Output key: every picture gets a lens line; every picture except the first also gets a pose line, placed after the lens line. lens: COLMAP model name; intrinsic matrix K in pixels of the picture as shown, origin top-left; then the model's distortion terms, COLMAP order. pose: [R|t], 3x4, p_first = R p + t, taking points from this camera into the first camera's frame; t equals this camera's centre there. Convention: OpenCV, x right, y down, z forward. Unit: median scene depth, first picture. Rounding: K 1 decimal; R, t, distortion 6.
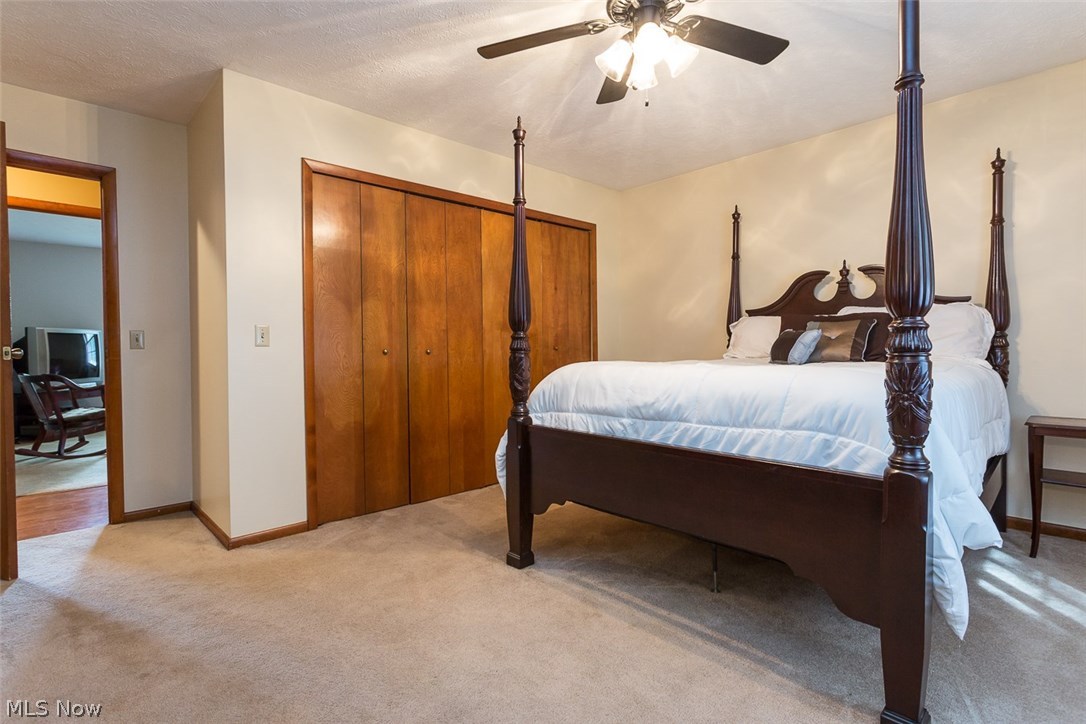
lens RADIAL K [[512.5, 0, 539.9], [0, 512.5, 361.9], [0, 0, 1]] dist [0.002506, 0.000641]
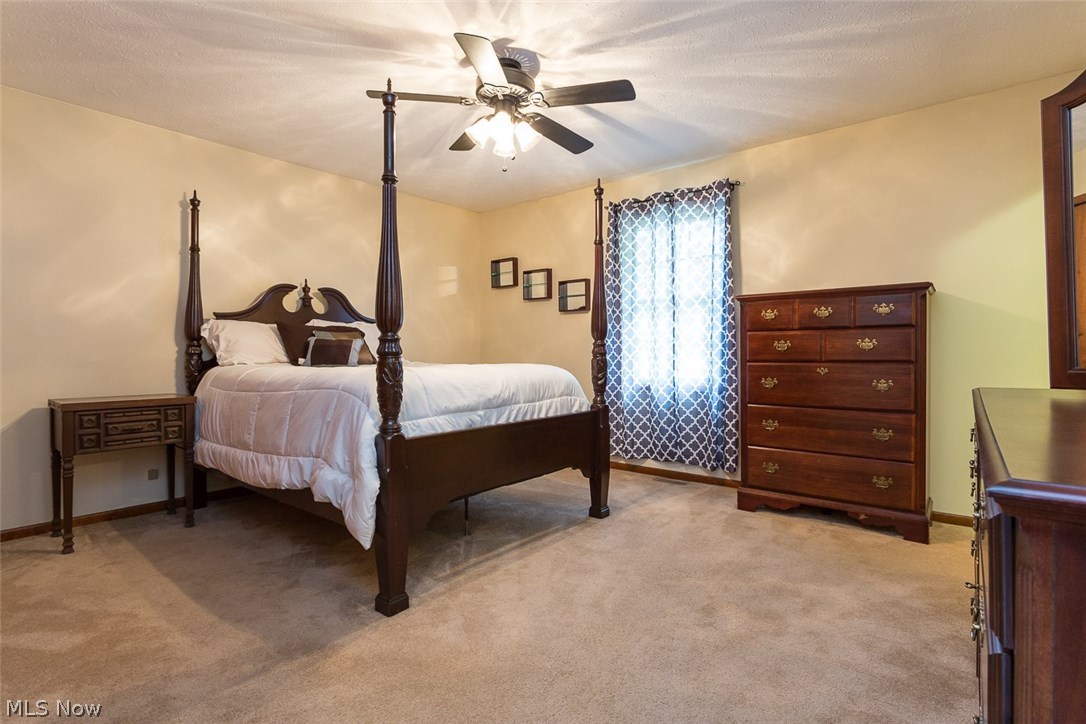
lens RADIAL K [[512.5, 0, 539.9], [0, 512.5, 361.9], [0, 0, 1]] dist [0.002506, 0.000641]
pose [[-0.100376, -0.012706, 0.994868, -1.040581], [0.027301, 0.999507, 0.015519, -0.019705], [-0.994575, 0.028719, -0.099980, 0.967902]]
